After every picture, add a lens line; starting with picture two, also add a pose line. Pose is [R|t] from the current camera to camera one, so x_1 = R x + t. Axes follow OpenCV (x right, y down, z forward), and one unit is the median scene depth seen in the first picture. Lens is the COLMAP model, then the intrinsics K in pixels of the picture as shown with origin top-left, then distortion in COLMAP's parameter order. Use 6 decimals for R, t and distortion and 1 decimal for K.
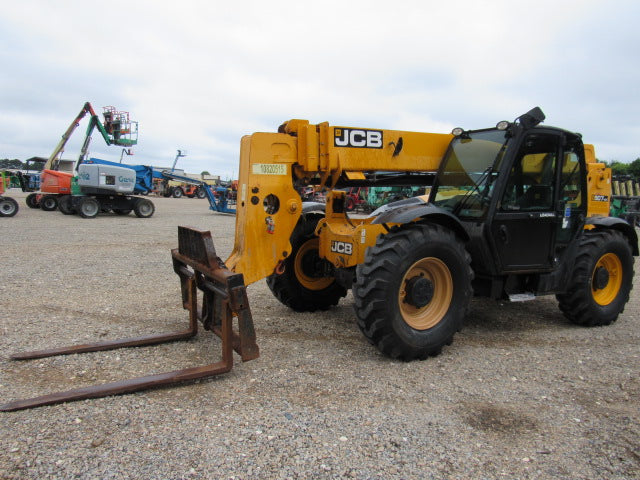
lens RADIAL K [[457.2, 0, 320.0], [0, 457.2, 240.0], [0, 0, 1]] dist [-0.022564, 0.005225]
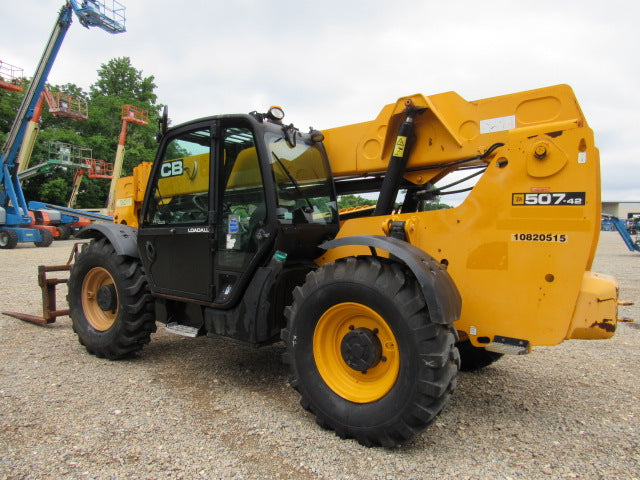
lens RADIAL K [[468.2, 0, 320.0], [0, 468.2, 240.0], [0, 0, 1]] dist [-0.012092, -0.003271]
pose [[0.437480, -0.008285, -0.899190, 1.314466], [-0.085845, 0.995006, -0.050934, -0.014981], [0.895121, 0.099474, 0.434584, 0.833366]]
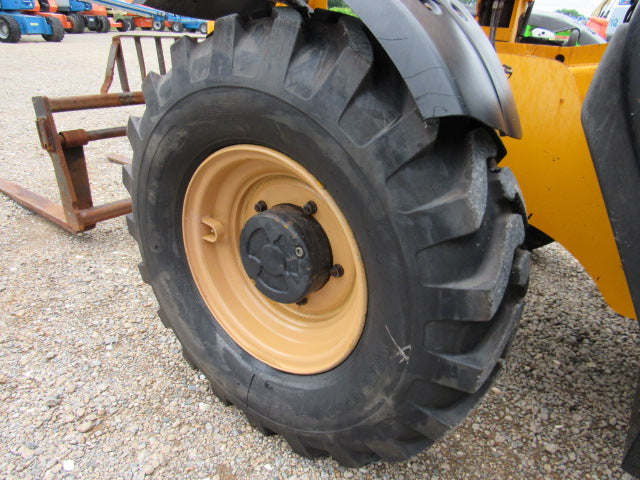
lens RADIAL K [[457.2, 0, 320.0], [0, 457.2, 240.0], [0, 0, 1]] dist [-0.022564, 0.005225]
pose [[0.394325, 0.370895, -0.840800, 0.421556], [-0.126218, 0.928124, 0.350220, -0.008808], [0.910262, -0.031977, 0.412796, 0.780489]]
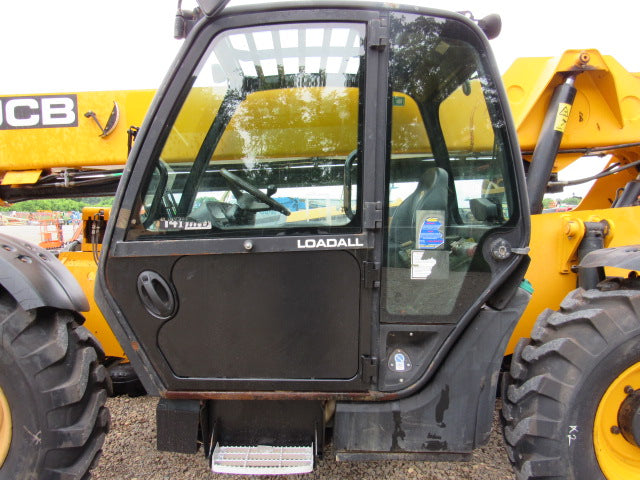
lens RADIAL K [[457.2, 0, 320.0], [0, 457.2, 240.0], [0, 0, 1]] dist [-0.022564, 0.005225]
pose [[0.889560, -0.014737, -0.456581, 0.654607], [-0.018583, 0.997485, -0.068401, -0.032099], [0.456441, 0.069331, 0.887048, 0.667598]]
